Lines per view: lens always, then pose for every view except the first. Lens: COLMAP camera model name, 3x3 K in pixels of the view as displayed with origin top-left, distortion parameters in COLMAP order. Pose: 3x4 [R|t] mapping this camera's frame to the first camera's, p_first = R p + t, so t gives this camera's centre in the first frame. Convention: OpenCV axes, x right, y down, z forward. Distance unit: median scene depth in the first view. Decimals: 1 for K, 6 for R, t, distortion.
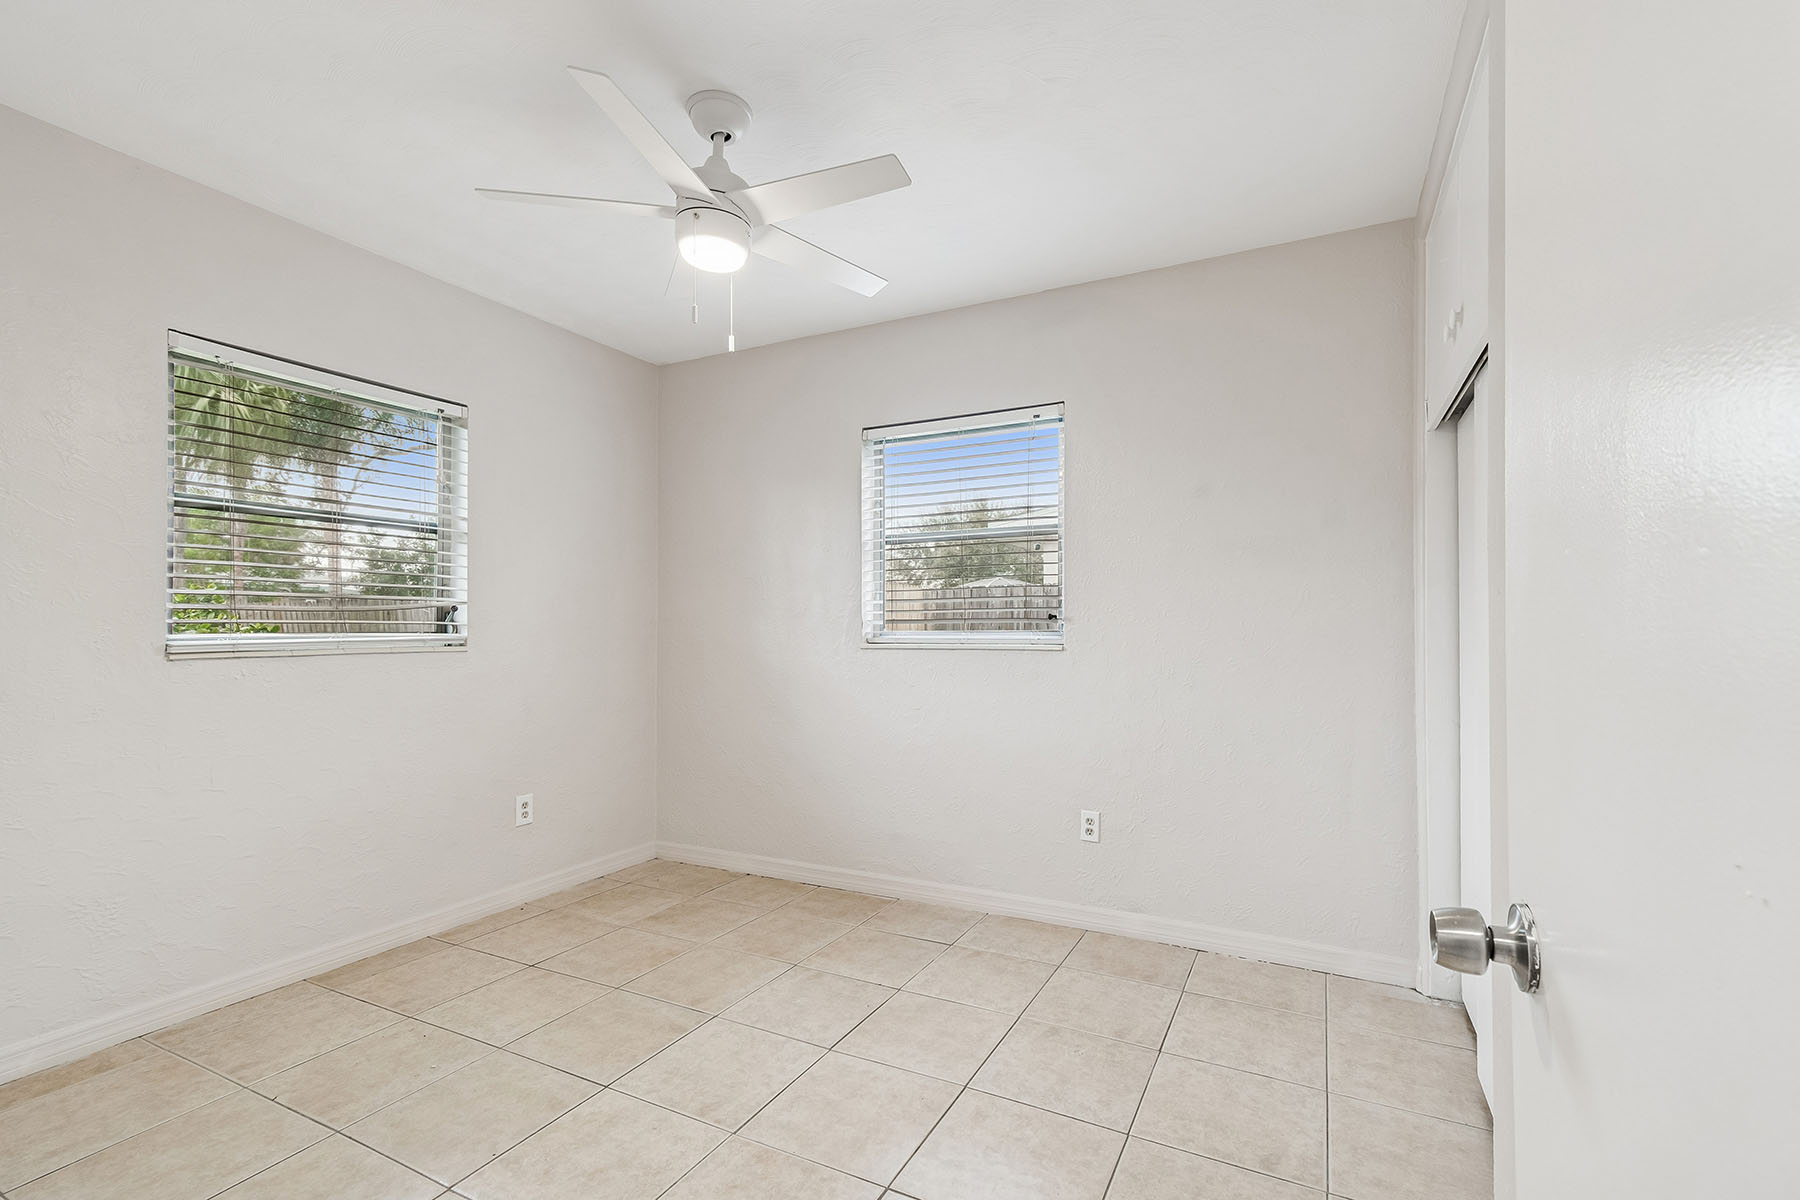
lens RADIAL K [[778.6, 0, 914.9], [0, 778.6, 612.7], [0, 0, 1]] dist [0.001246, -0.000565]
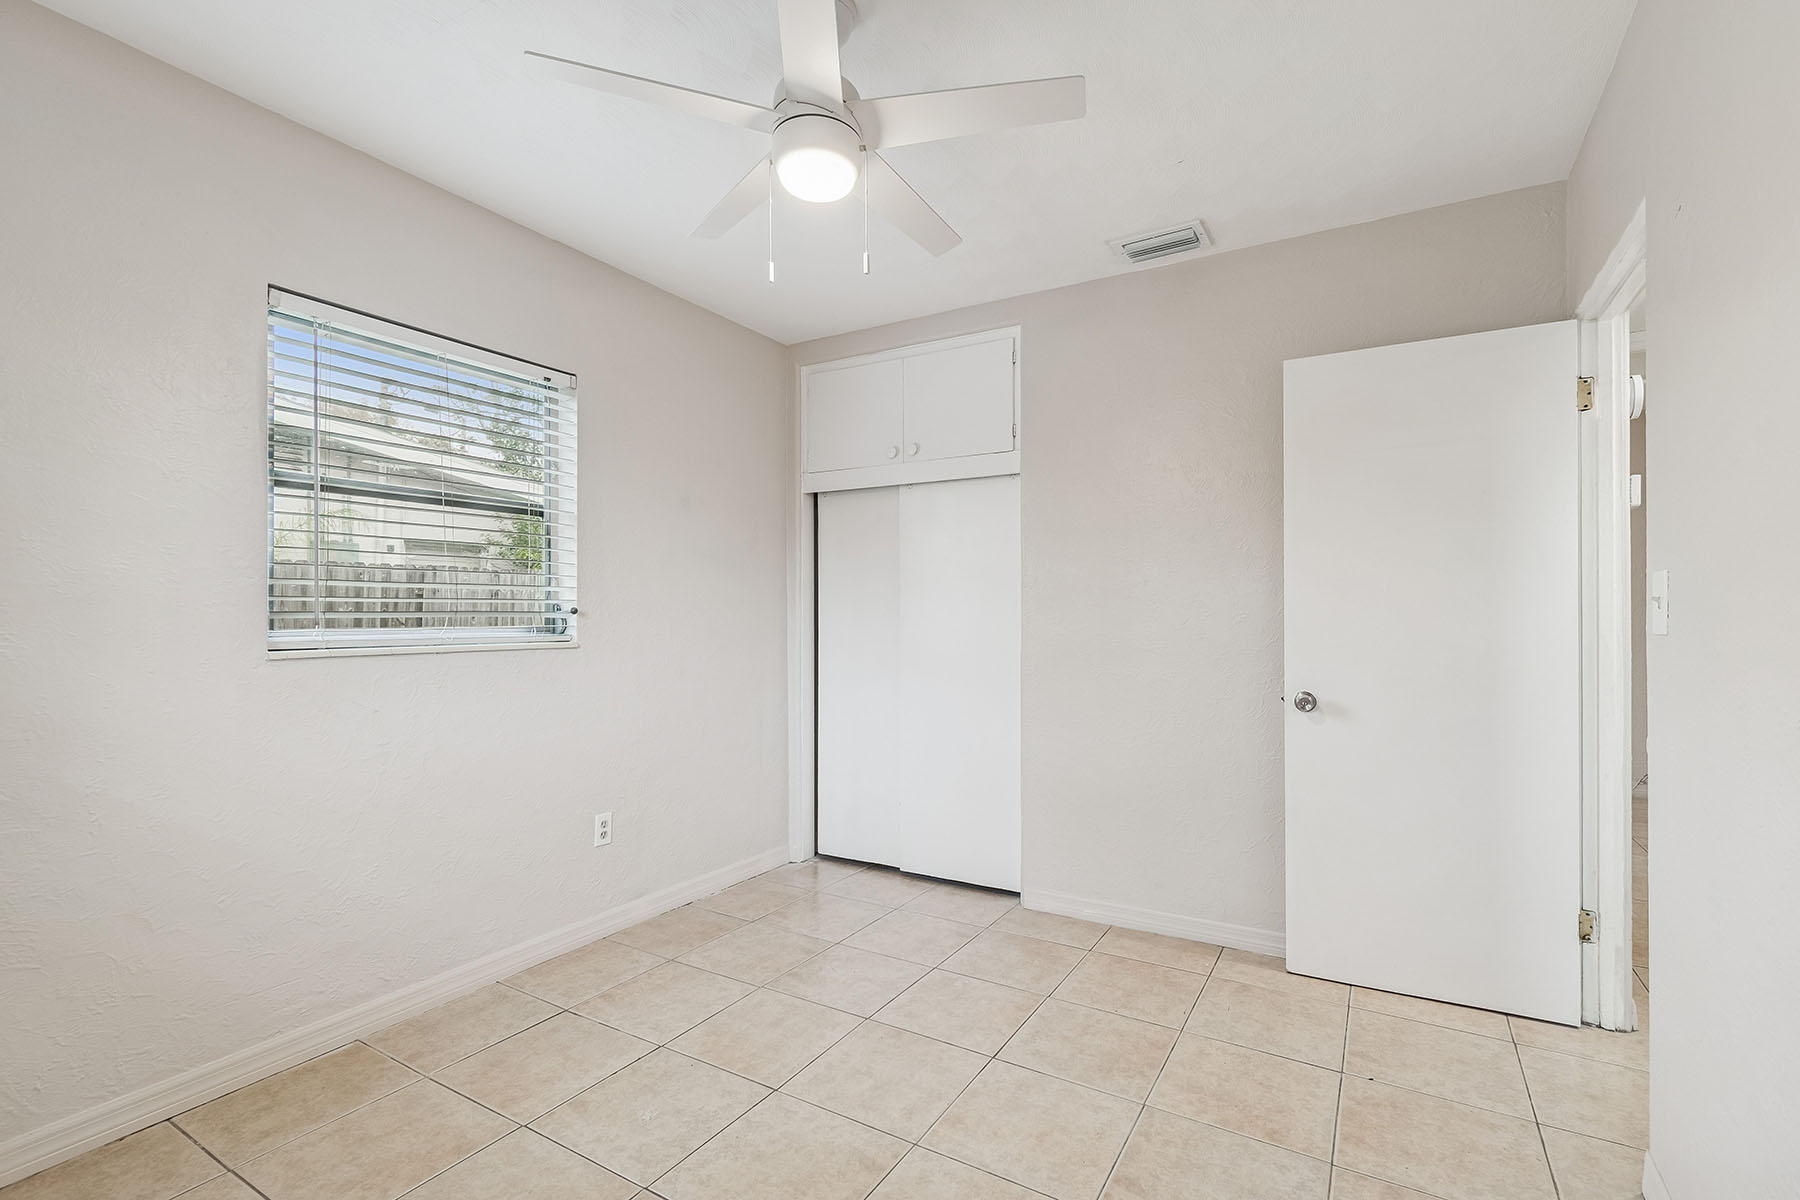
lens RADIAL K [[778.6, 0, 914.9], [0, 778.6, 612.7], [0, 0, 1]] dist [0.001246, -0.000565]
pose [[0.090785, 0.008936, 0.995830, -0.729115], [-0.017713, 0.999816, -0.007357, 0.007600], [-0.995713, -0.016971, 0.090927, 0.557675]]
